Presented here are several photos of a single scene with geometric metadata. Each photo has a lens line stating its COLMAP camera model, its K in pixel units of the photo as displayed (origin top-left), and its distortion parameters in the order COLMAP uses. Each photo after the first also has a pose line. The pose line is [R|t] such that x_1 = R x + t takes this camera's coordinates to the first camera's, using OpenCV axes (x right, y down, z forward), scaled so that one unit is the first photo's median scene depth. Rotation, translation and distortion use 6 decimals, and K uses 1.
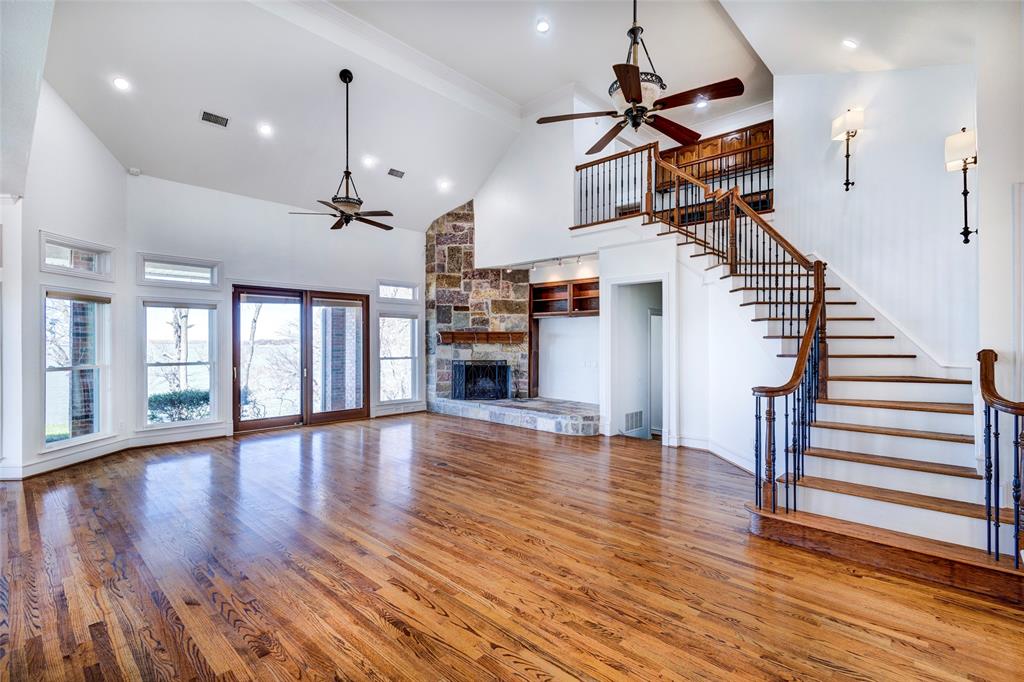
lens RADIAL K [[472.3, 0, 512.3], [0, 472.3, 337.6], [0, 0, 1]] dist [0.004285, -0.001648]
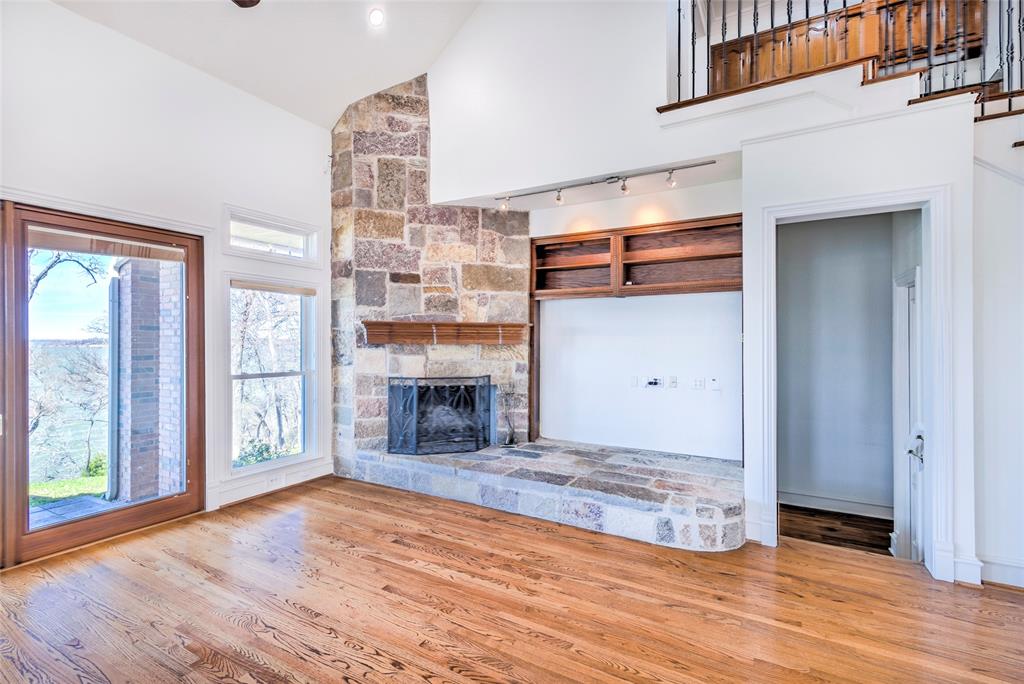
lens RADIAL K [[472.3, 0, 511.2], [0, 472.3, 342.8], [0, 0, 1]] dist [0.004285, -0.001648]
pose [[0.972279, 0.000446, 0.233822, -0.115794], [-0.003230, 0.999928, 0.011524, 0.003910], [-0.233800, -0.011960, 0.972211, 0.461230]]
